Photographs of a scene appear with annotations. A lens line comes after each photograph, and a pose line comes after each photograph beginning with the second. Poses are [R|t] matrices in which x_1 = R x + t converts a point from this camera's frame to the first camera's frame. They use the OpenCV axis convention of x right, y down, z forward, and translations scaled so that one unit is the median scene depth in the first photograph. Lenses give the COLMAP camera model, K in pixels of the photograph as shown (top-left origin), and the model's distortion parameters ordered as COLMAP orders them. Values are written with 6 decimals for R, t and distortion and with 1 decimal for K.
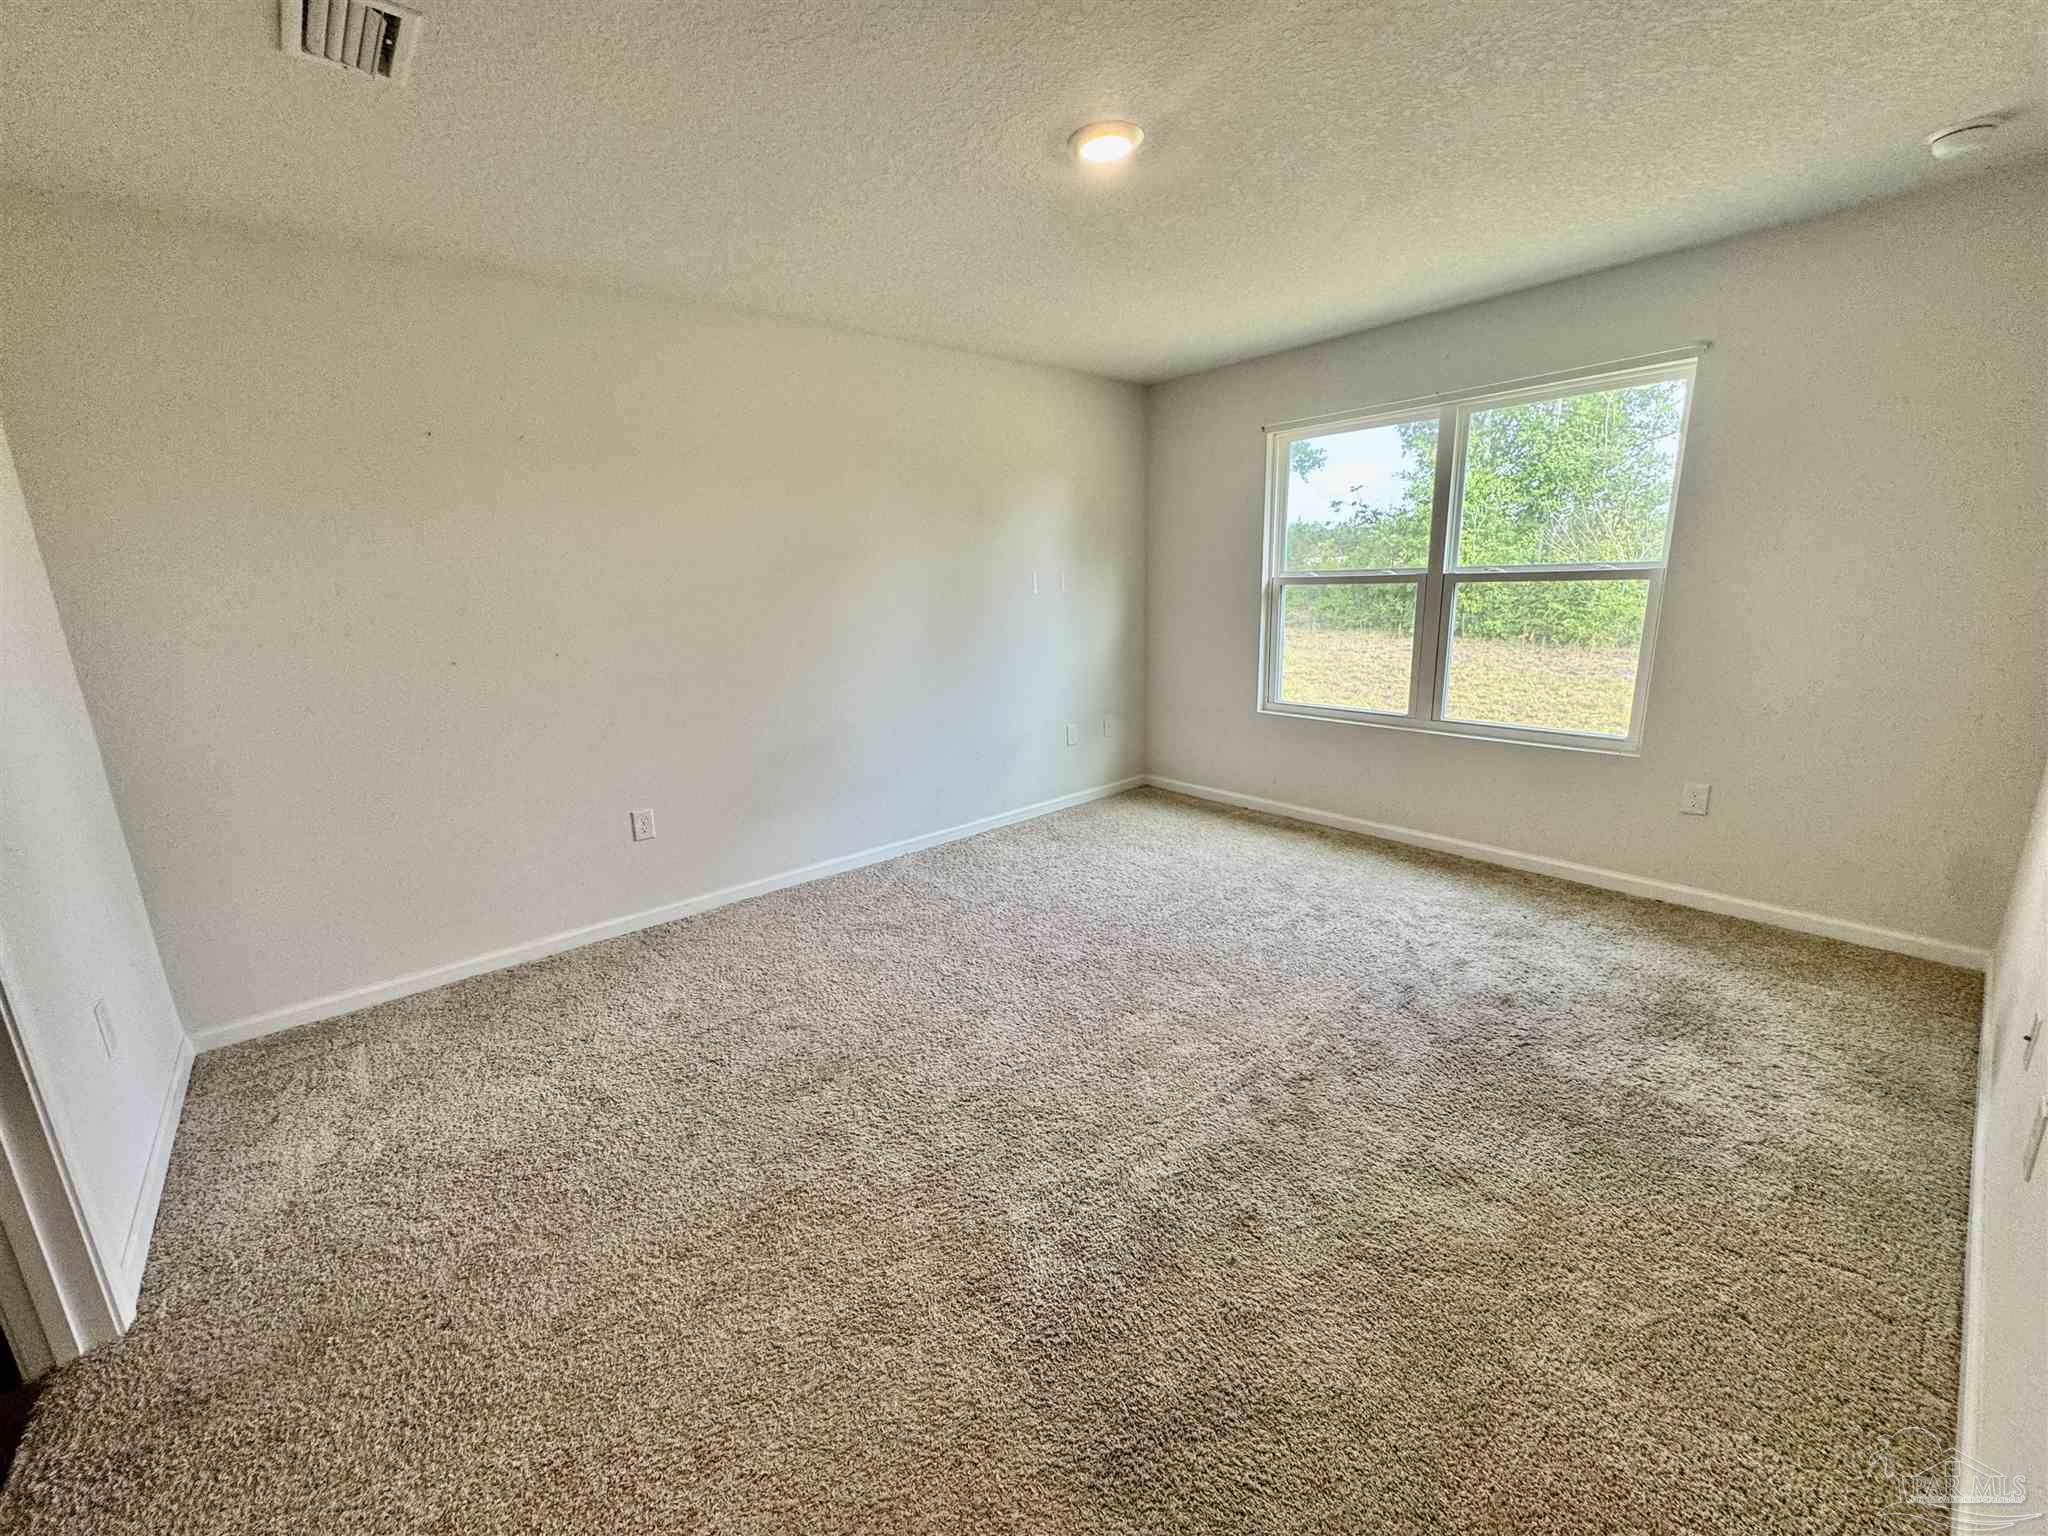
lens RADIAL K [[816.4, 0, 1024.0], [0, 816.4, 768.0], [0, 0, 1]] dist [0.000497, -0.000002]
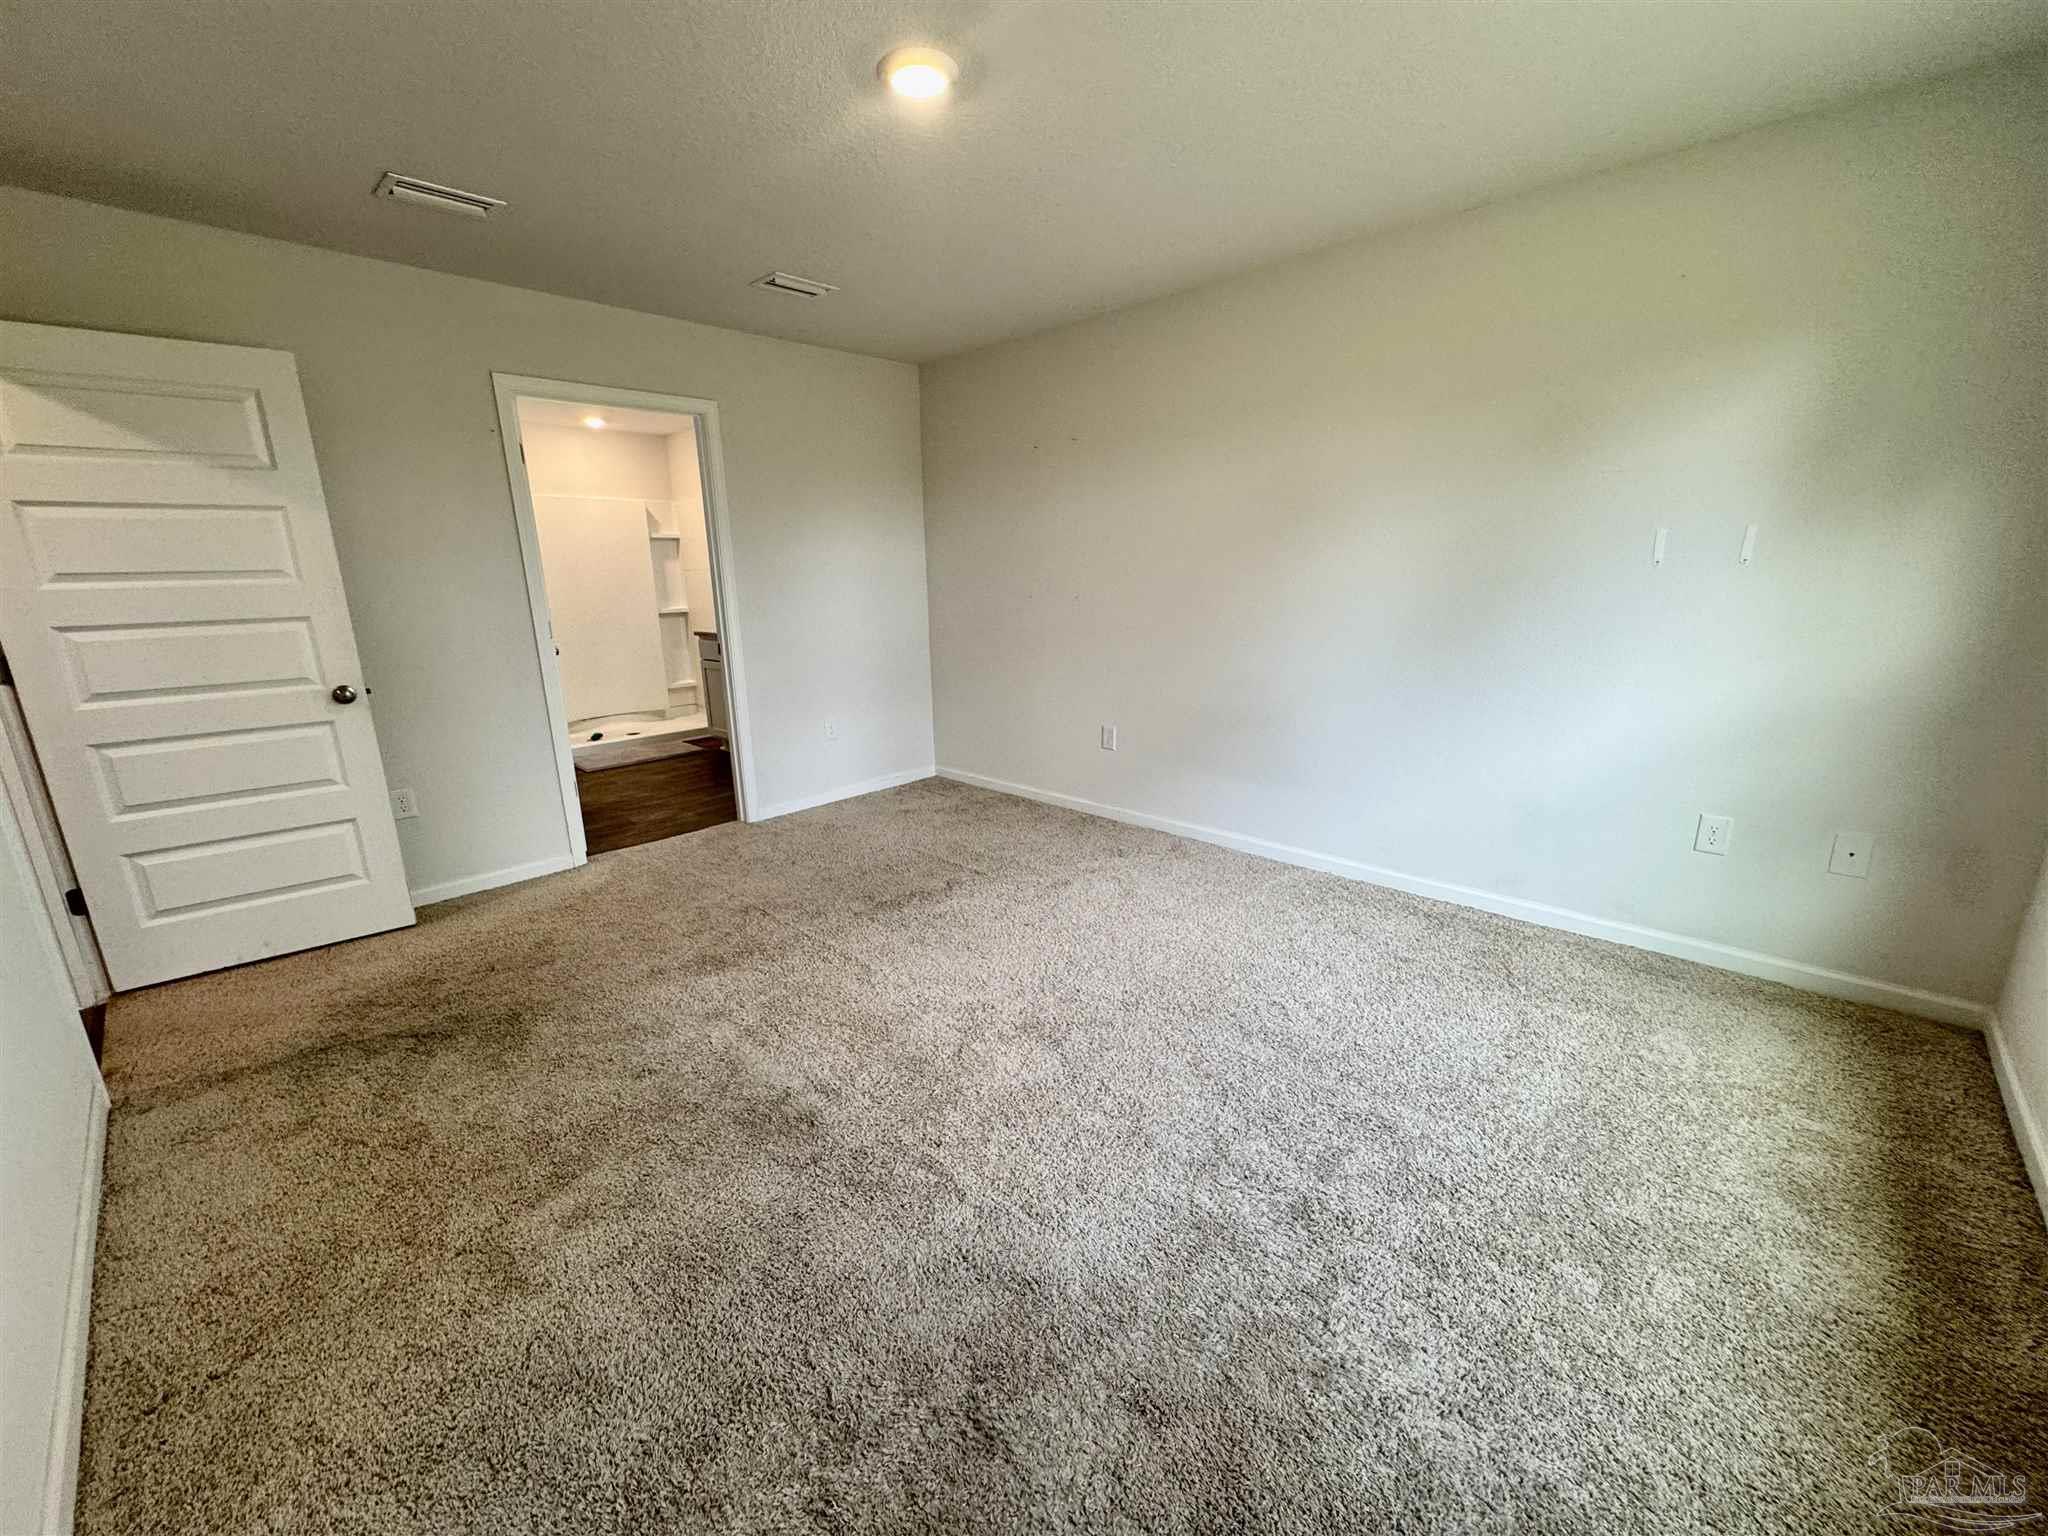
lens RADIAL K [[816.4, 0, 1024.0], [0, 816.4, 768.0], [0, 0, 1]] dist [0.000497, -0.000002]
pose [[0.086073, 0.270370, -0.958901, 0.780707], [-0.208690, 0.946014, 0.248004, -0.180598], [0.974187, 0.178767, 0.137850, 0.694755]]
